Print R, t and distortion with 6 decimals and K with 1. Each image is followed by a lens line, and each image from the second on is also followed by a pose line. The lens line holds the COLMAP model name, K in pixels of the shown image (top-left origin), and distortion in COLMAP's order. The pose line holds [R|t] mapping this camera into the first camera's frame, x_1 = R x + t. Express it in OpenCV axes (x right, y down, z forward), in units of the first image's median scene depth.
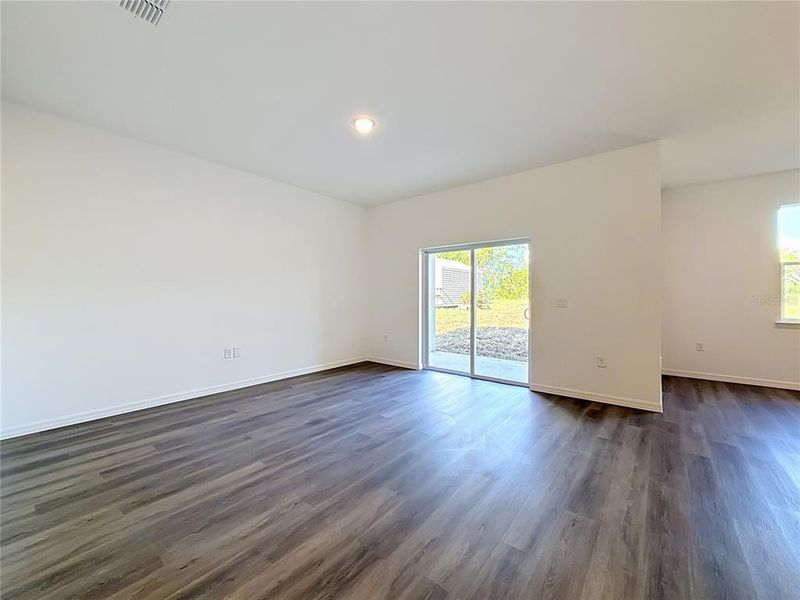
lens RADIAL K [[326.9, 0, 405.3], [0, 326.9, 298.2], [0, 0, 1]] dist [0.000985, -0.000065]
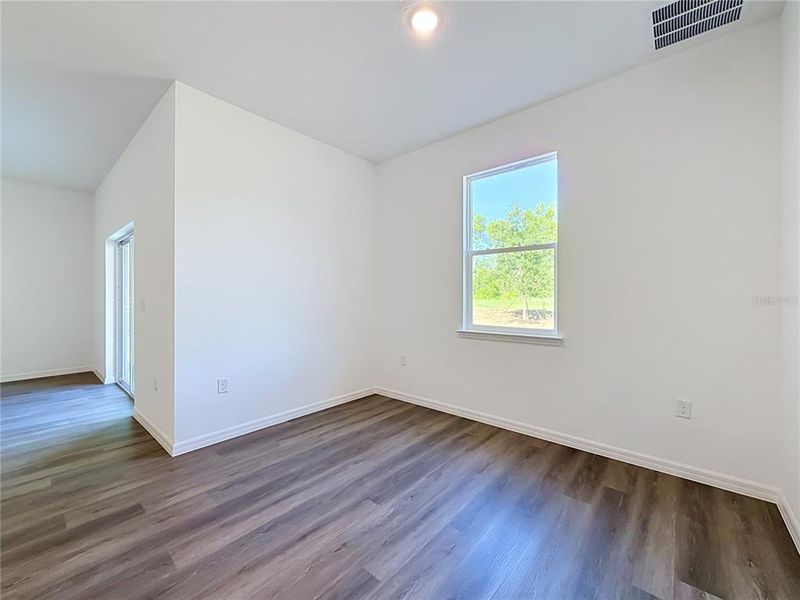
lens RADIAL K [[326.9, 0, 396.0], [0, 326.9, 300.0], [0, 0, 1]] dist [0.000985, -0.000065]
pose [[0.998157, -0.004245, -0.060542, 1.478627], [0.004563, 0.999977, 0.005115, -0.000383], [0.060519, -0.005382, 0.998153, 0.337000]]
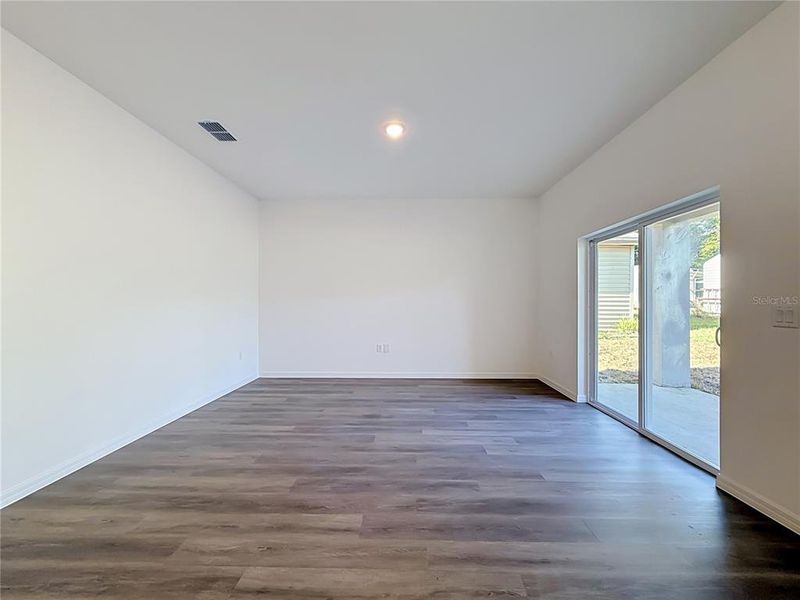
lens RADIAL K [[326.9, 0, 401.6], [0, 326.9, 301.7], [0, 0, 1]] dist [0.000985, -0.000065]
pose [[0.603346, -0.002923, -0.797474, 0.680347], [-0.003665, 0.999973, -0.006438, -0.003672], [0.797471, 0.006806, 0.603319, 0.409597]]
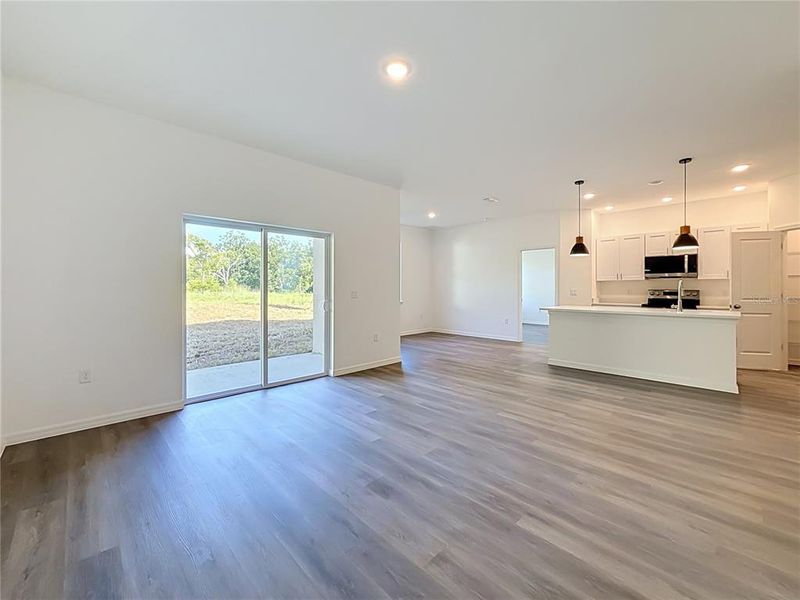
lens RADIAL K [[326.9, 0, 401.3], [0, 326.9, 296.8], [0, 0, 1]] dist [0.000985, -0.000065]
pose [[0.127625, -0.028846, 0.991403, -0.895431], [0.005755, 0.999582, 0.028343, -0.013772], [-0.991806, 0.002089, 0.127738, 0.884924]]
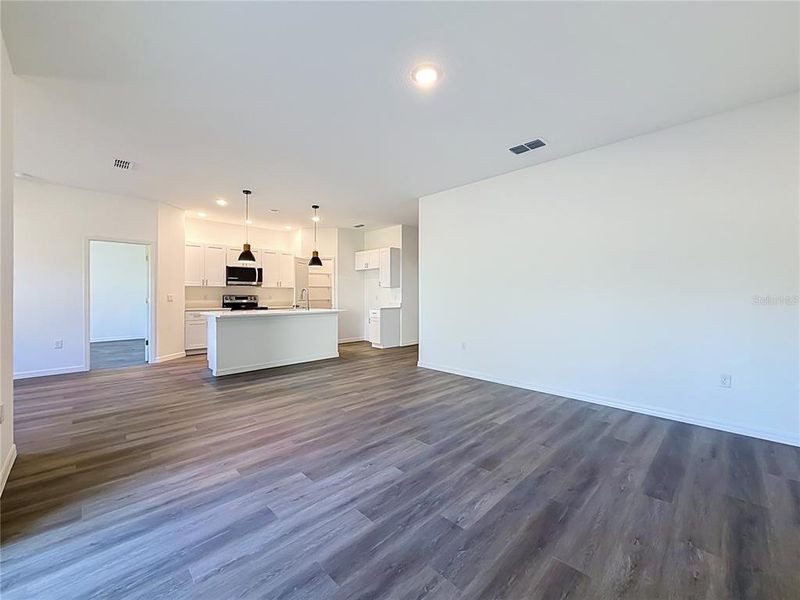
lens RADIAL K [[326.9, 0, 397.0], [0, 326.9, 293.3], [0, 0, 1]] dist [0.000985, -0.000065]
pose [[-0.990152, -0.003543, 0.139949, -0.167497], [-0.003377, 0.999993, 0.001422, -0.011364], [-0.139953, 0.000936, -0.990158, 1.779920]]
